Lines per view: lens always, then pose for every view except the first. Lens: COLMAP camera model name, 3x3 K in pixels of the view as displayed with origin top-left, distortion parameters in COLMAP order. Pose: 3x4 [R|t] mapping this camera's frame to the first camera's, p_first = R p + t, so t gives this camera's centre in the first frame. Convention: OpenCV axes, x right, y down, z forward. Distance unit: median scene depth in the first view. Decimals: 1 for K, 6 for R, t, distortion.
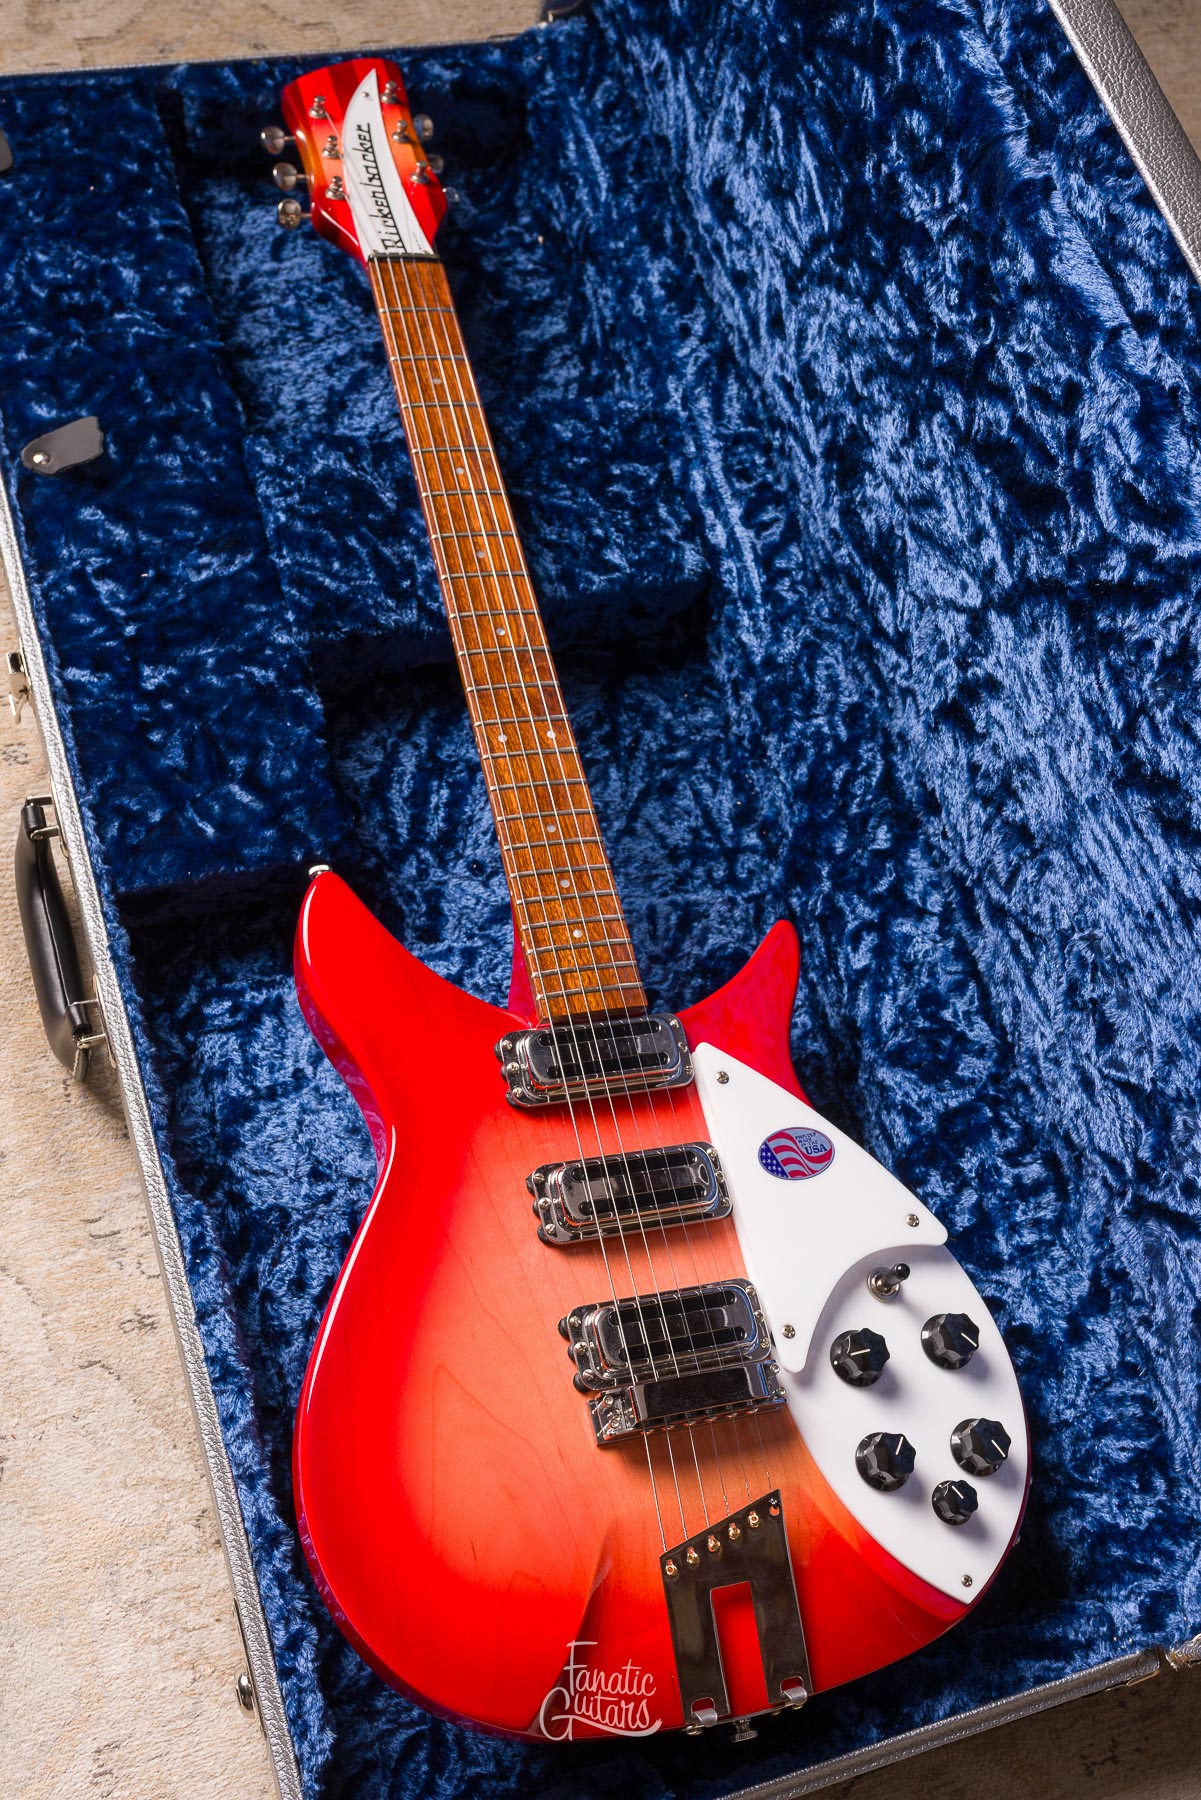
lens RADIAL K [[1924.5, 0, 603.5], [0, 1924.5, 947.2], [0, 0, 1]] dist [0.003650, -0.003028]
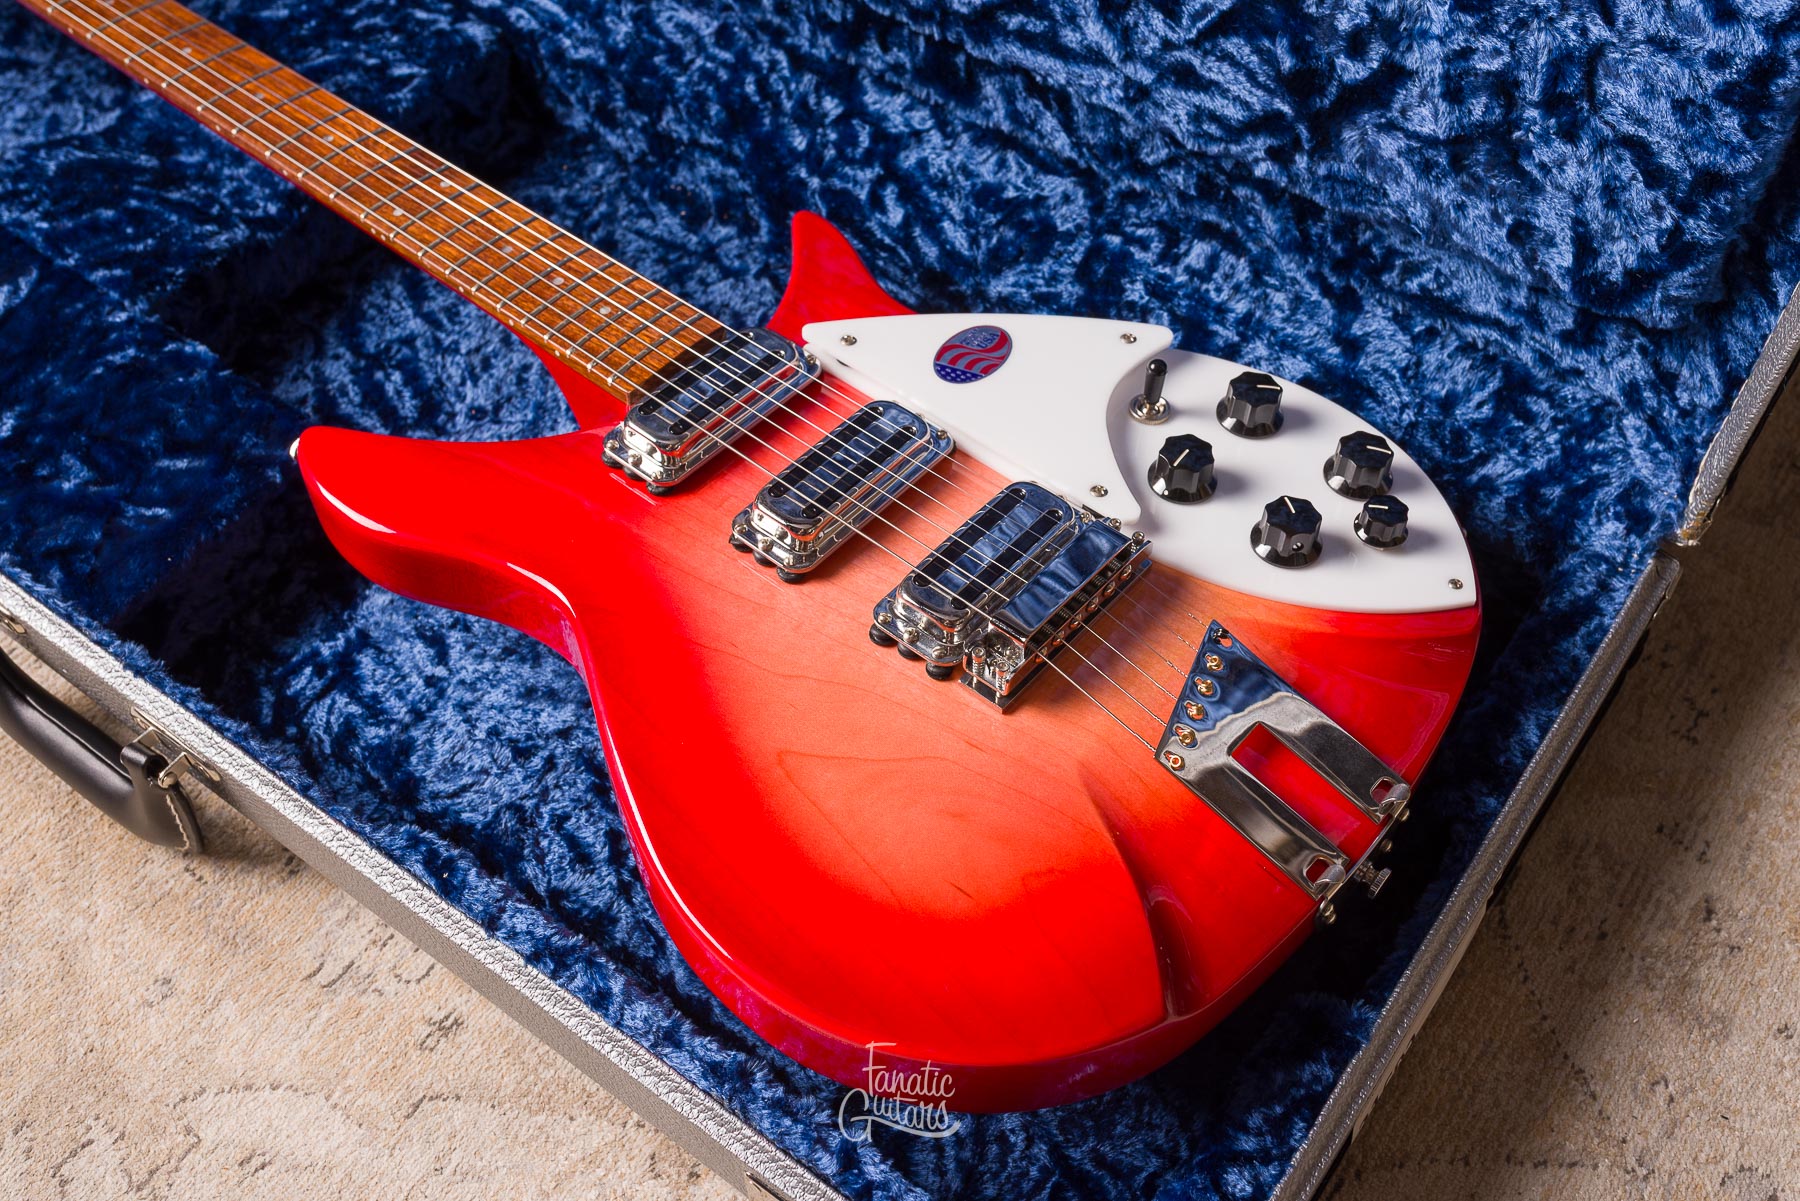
lens RADIAL K [[1739.4, 0, 899.5], [0, 1739.4, 597.2], [0, 0, 1]] dist [0.003895, -0.000189]
pose [[0.786267, -0.588462, 0.188405, -0.112030], [0.609835, 0.788131, -0.083370, 0.201808], [-0.099428, 0.180447, 0.978546, 0.242131]]
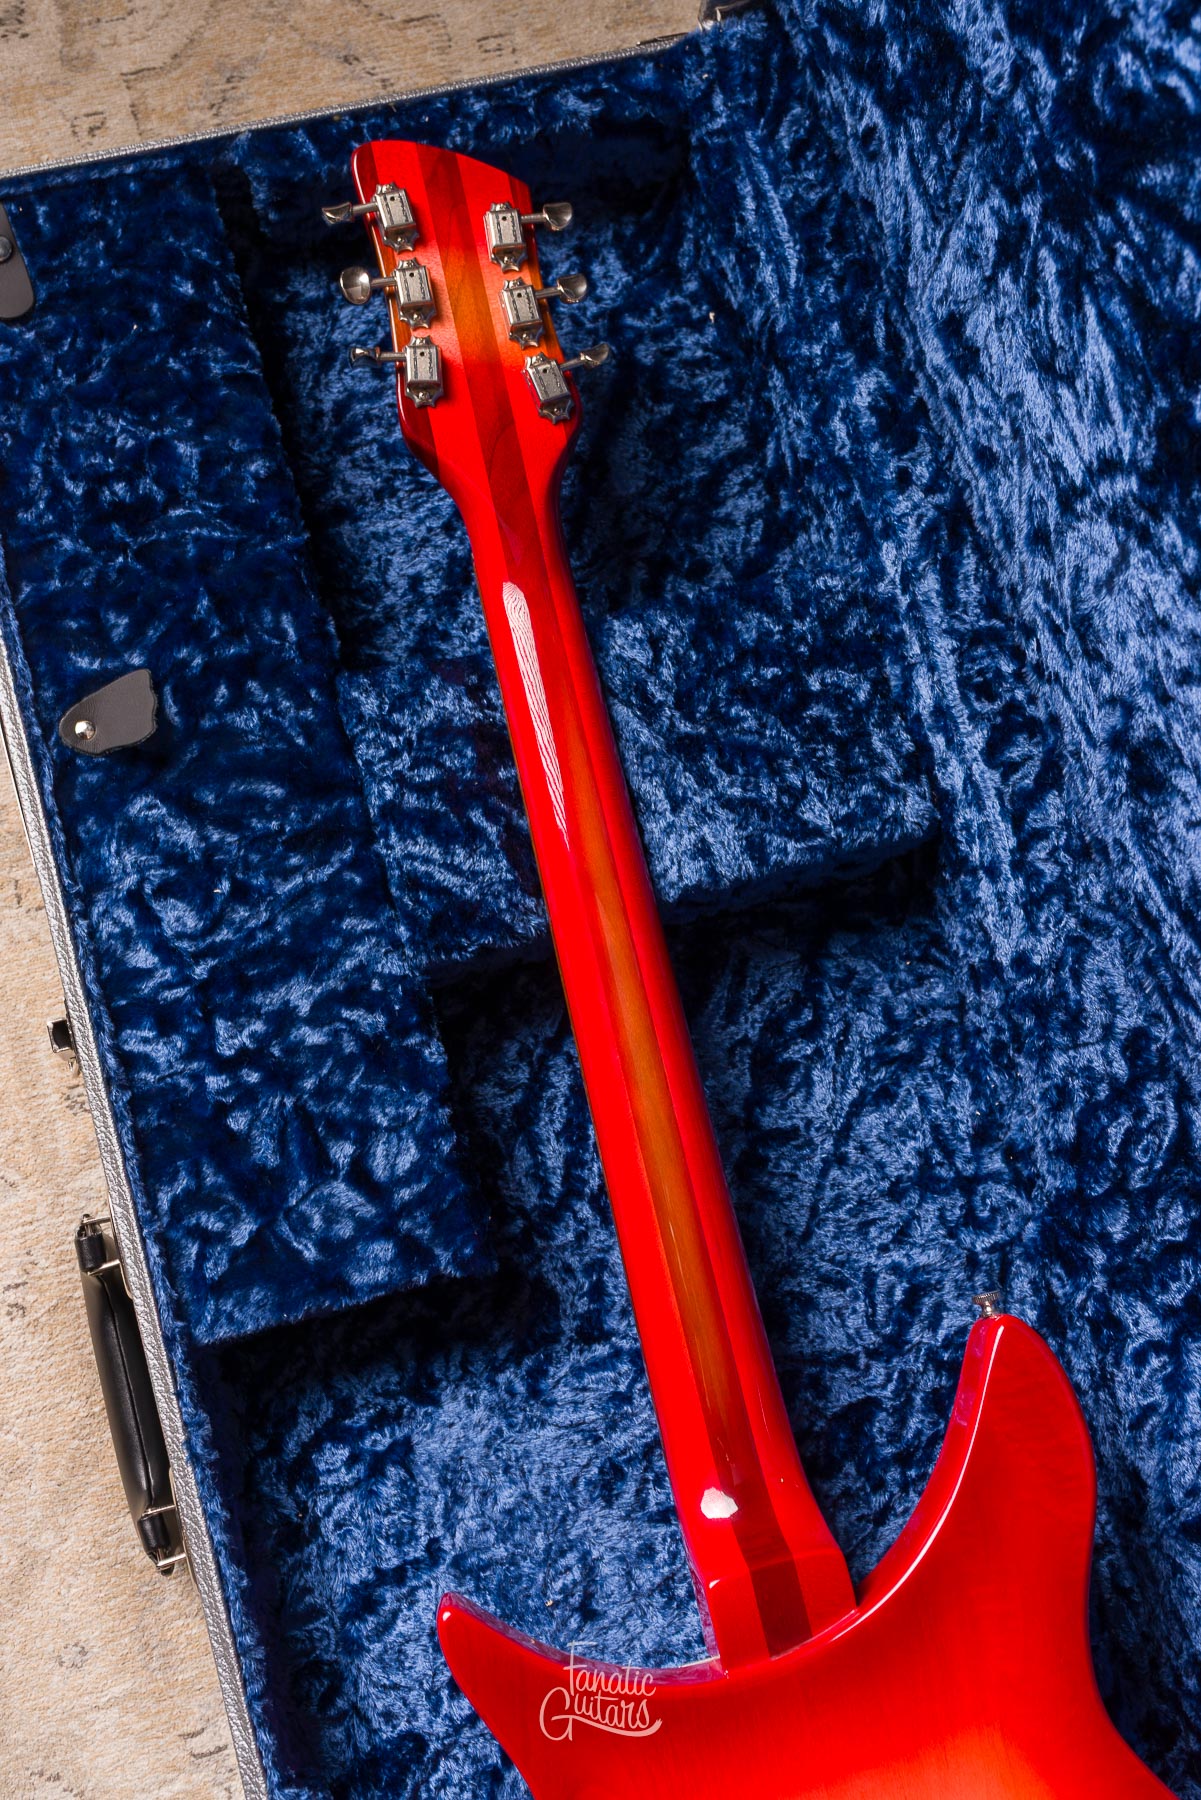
lens RADIAL K [[1727.1, 0, 603.3], [0, 1727.1, 901.3], [0, 0, 1]] dist [0.003314, -0.010099]
pose [[0.994160, -0.014378, -0.106956, -0.005655], [0.031722, 0.986235, 0.162278, -0.292177], [0.103151, -0.164723, 0.980931, 0.315488]]
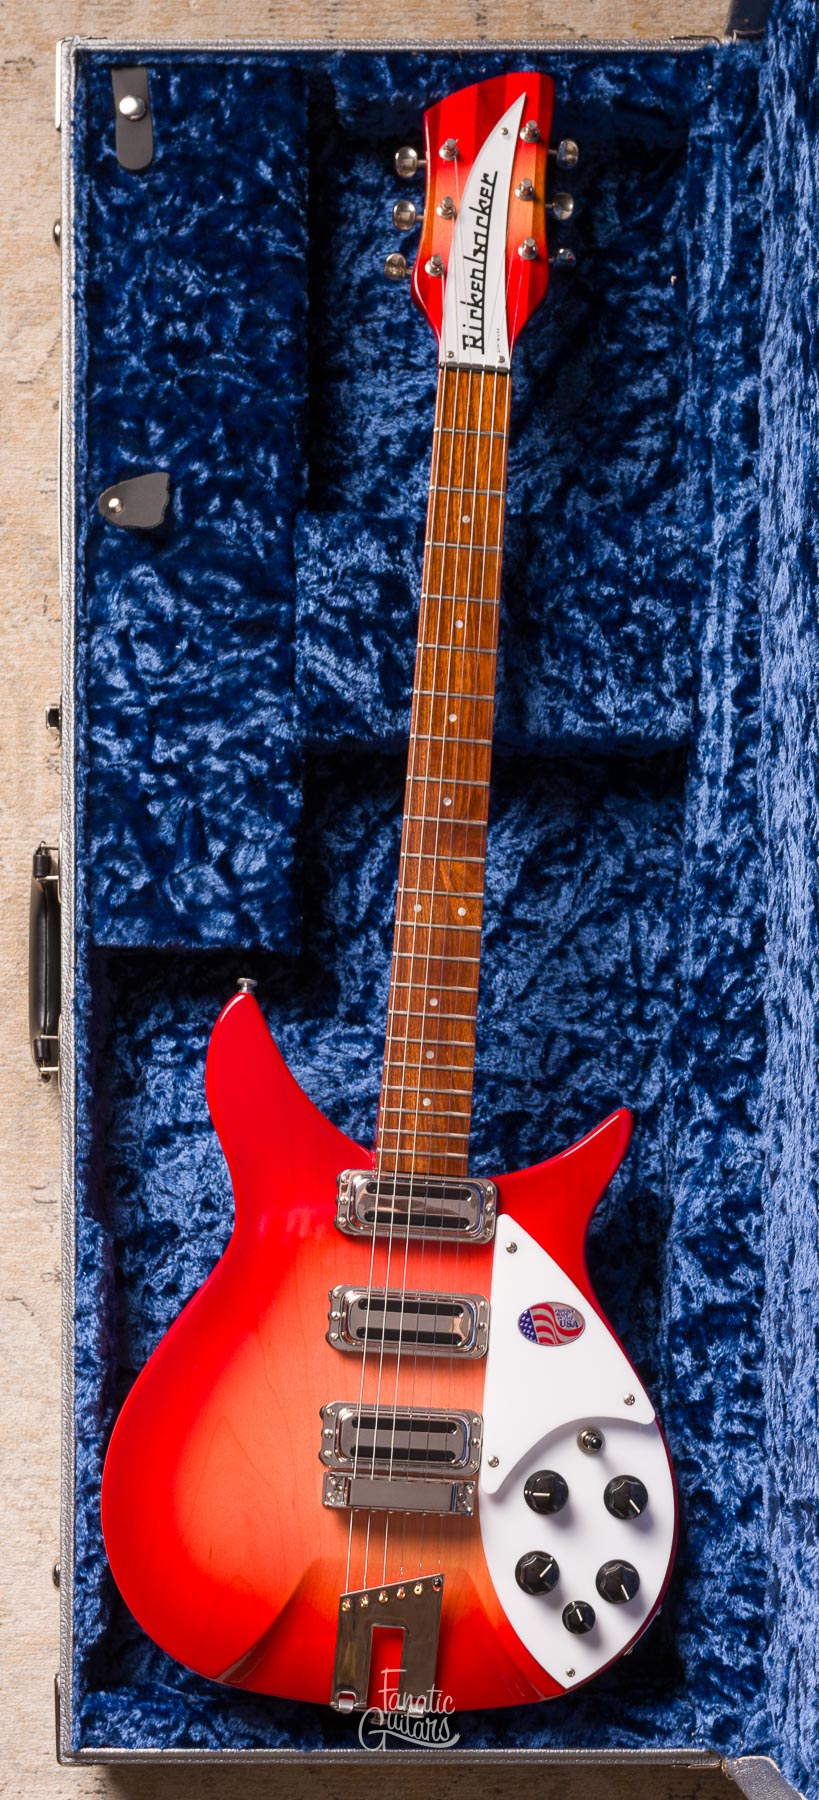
lens RADIAL K [[2360.0, 0, 476.8], [0, 2360.0, 1215.3], [0, 0, 1]] dist [0.001165, -0.010228]
pose [[0.939821, 0.290866, -0.179260, 0.262977], [-0.200334, 0.894129, 0.400500, -0.472599], [0.276773, -0.340486, 0.898591, -0.295514]]
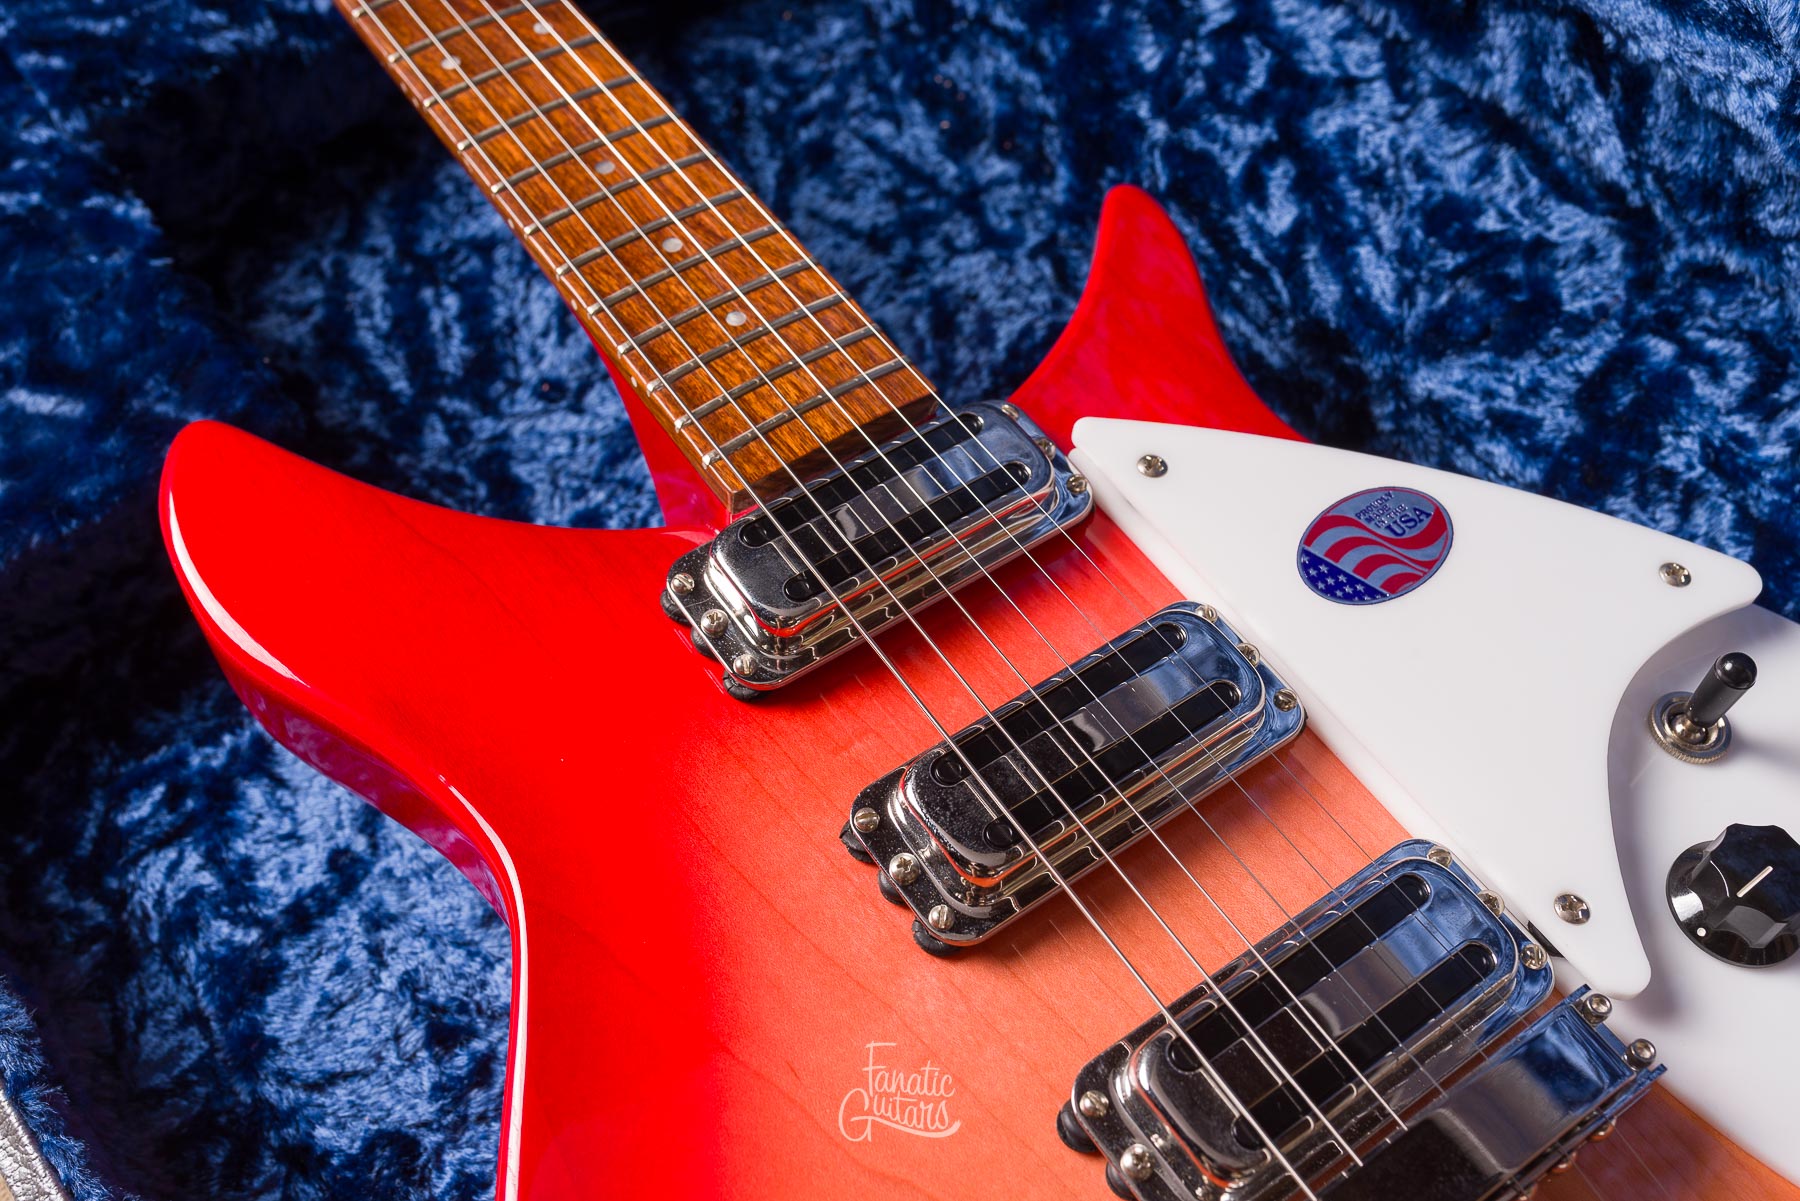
lens RADIAL K [[1782.9, 0, 901.7], [0, 1782.9, 598.5], [0, 0, 1]] dist [0.006213, -0.007071]
pose [[0.912371, -0.408015, 0.033199, -0.016593], [0.409363, 0.909263, -0.075248, 0.090203], [0.000516, 0.082244, 0.996612, 0.506326]]
